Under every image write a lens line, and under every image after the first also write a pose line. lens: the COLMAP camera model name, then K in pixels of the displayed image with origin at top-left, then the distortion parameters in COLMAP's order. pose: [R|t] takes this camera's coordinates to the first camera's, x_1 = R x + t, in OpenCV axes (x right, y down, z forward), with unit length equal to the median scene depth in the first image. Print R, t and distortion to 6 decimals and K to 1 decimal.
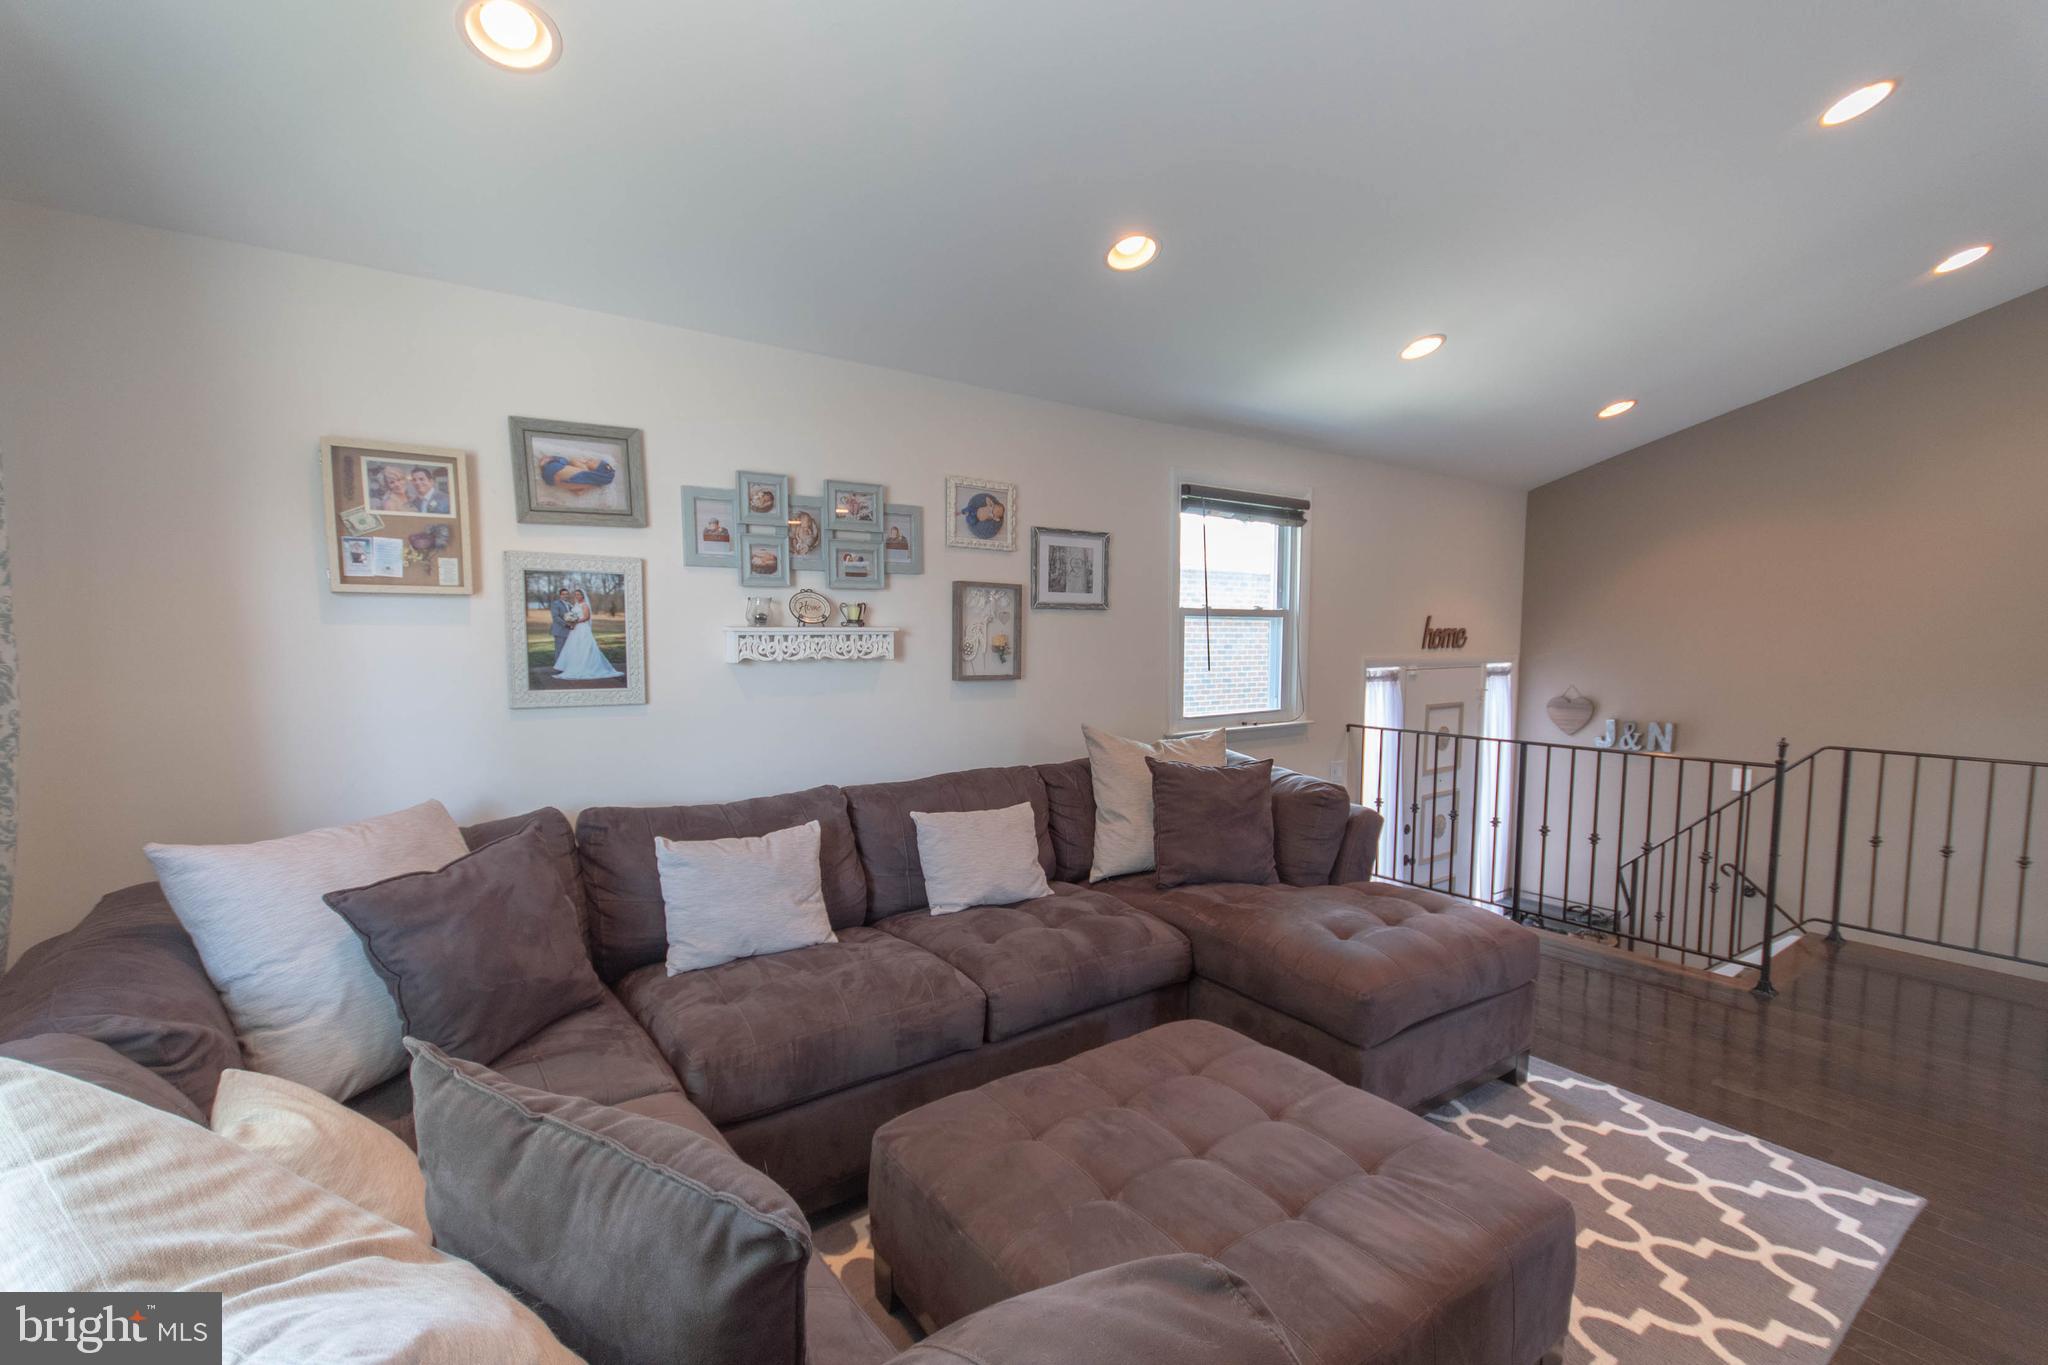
lens RADIAL K [[916.5, 0, 1026.9], [0, 916.5, 697.7], [0, 0, 1]] dist [0.006885, 0.000076]
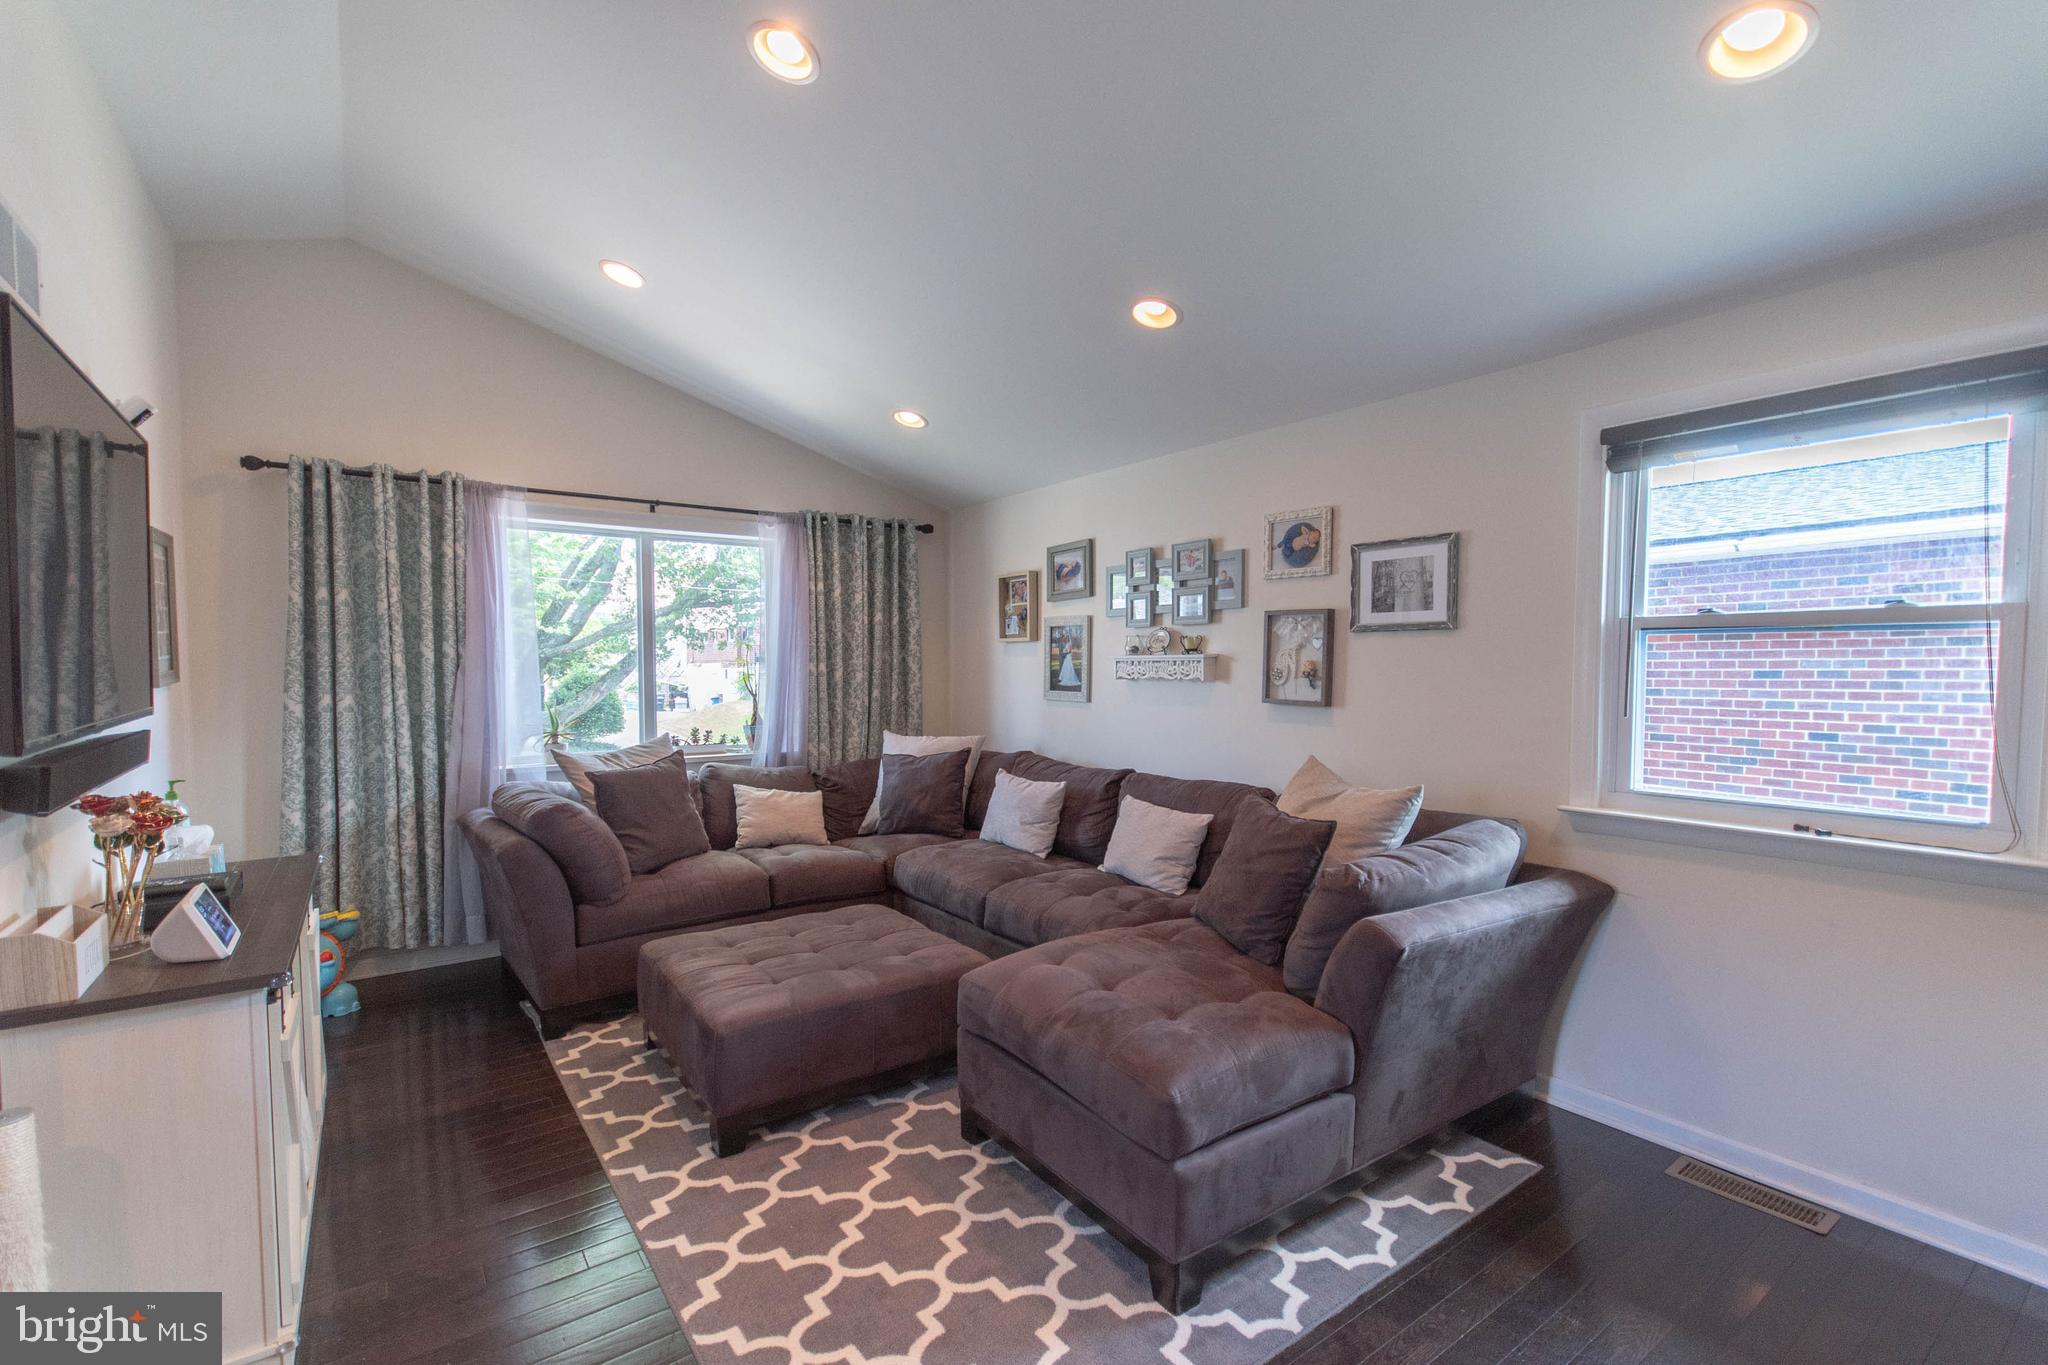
lens RADIAL K [[916.5, 0, 1022.7], [0, 916.5, 706.6], [0, 0, 1]] dist [0.006885, 0.000076]
pose [[-0.004066, 0.026461, -0.999642, 0.978747], [-0.097329, 0.994893, 0.026731, -0.015099], [0.995244, 0.097403, -0.001470, 0.703239]]
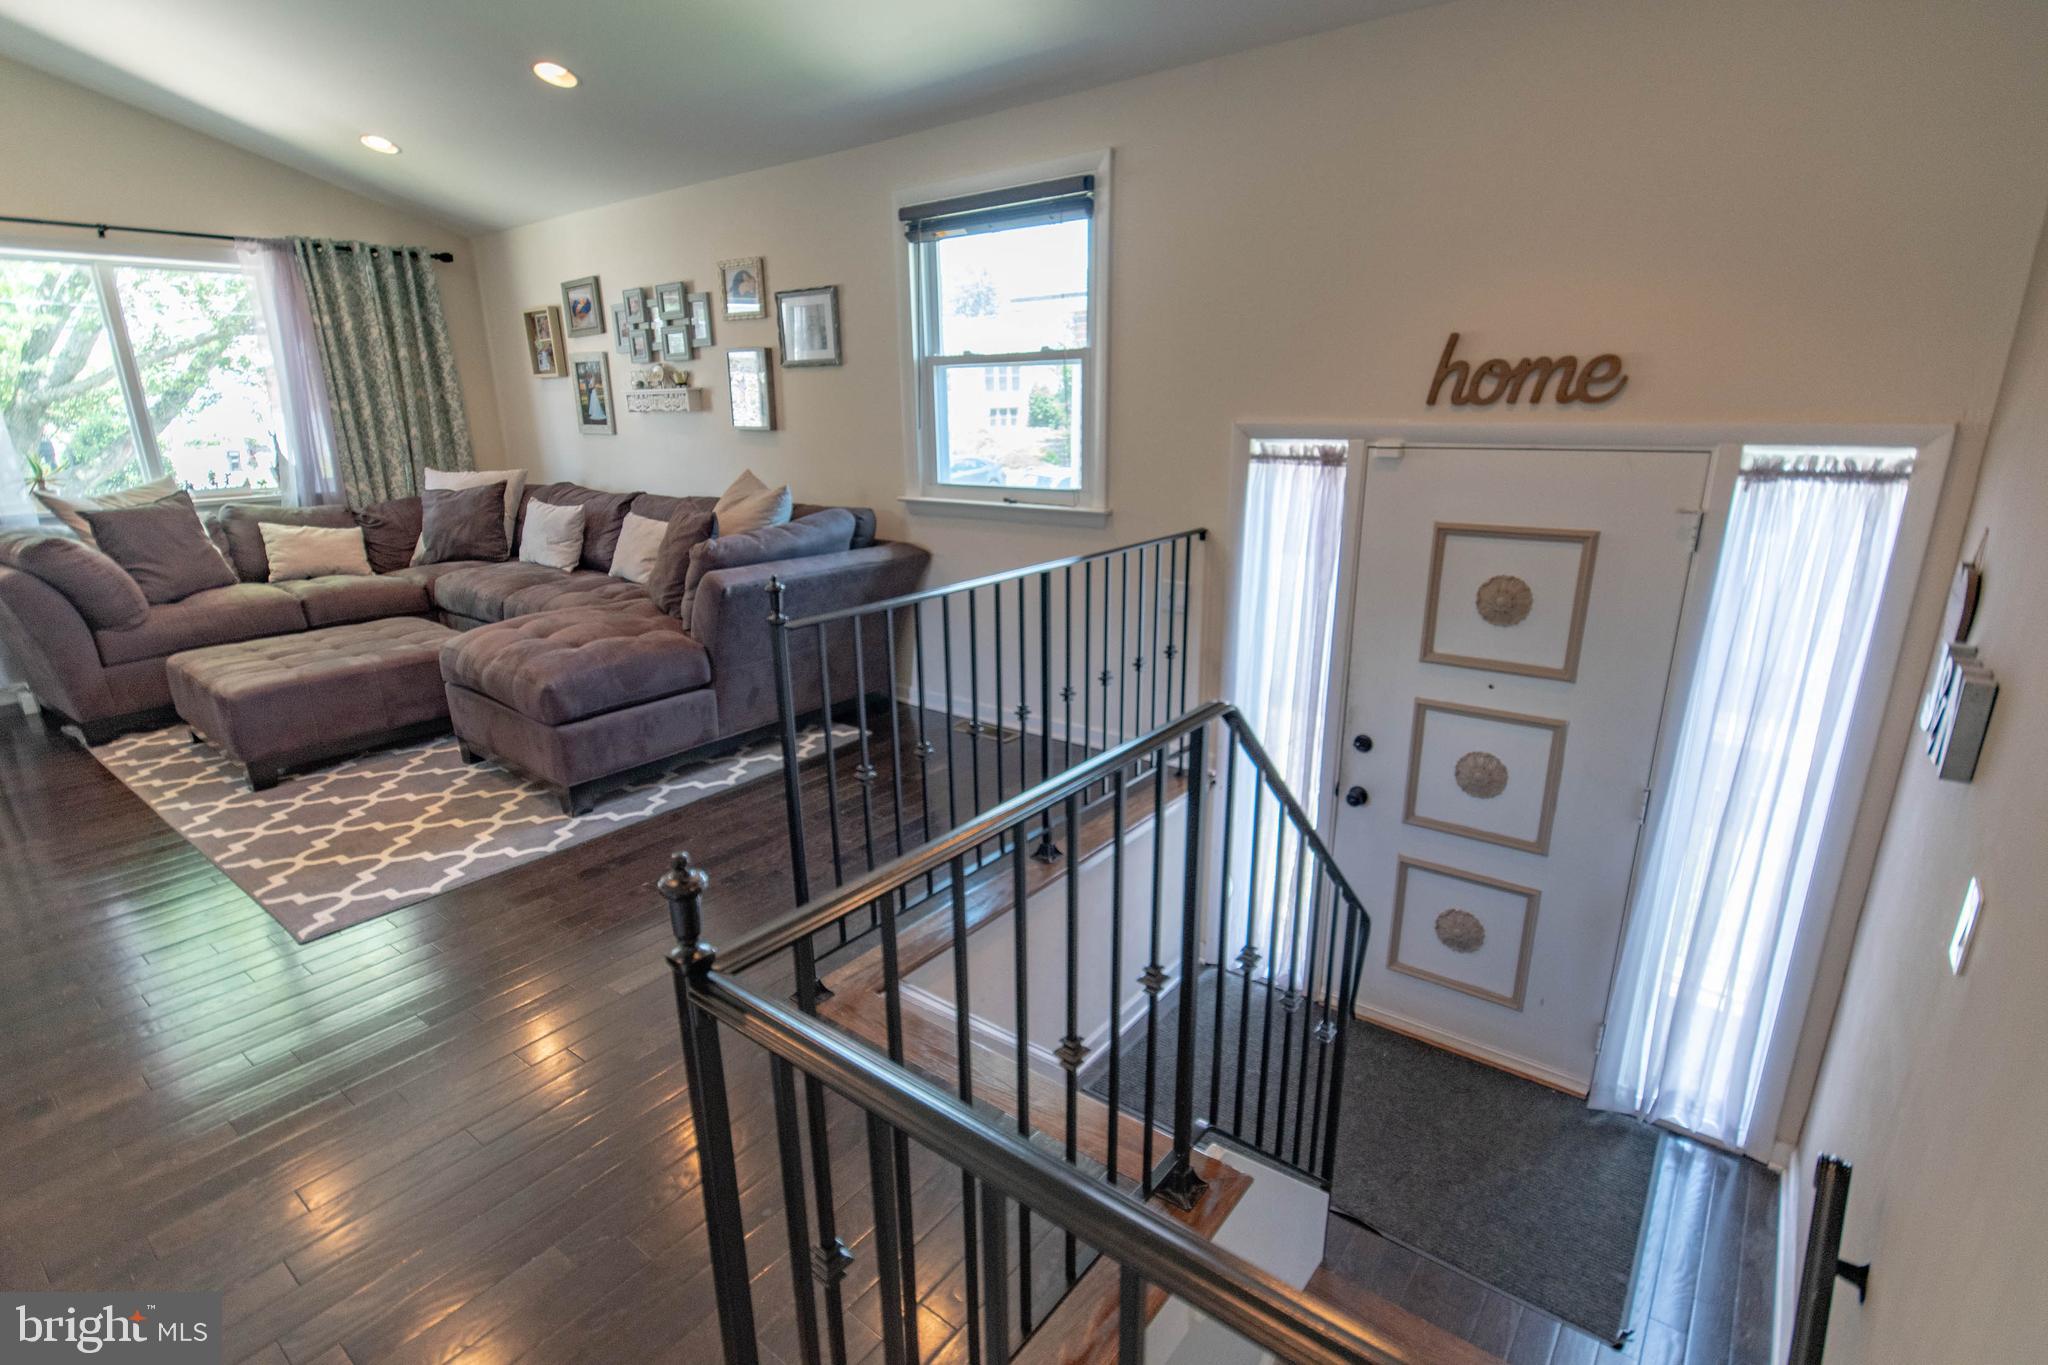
lens RADIAL K [[984.1, 0, 1009.5], [0, 984.1, 704.4], [0, 0, 1]] dist [0.006166, -0.003684]
pose [[0.262530, 0.262432, -0.928551, 1.395846], [-0.074356, 0.964946, 0.251695, -0.022034], [0.962055, 0.002966, 0.272841, 0.971586]]
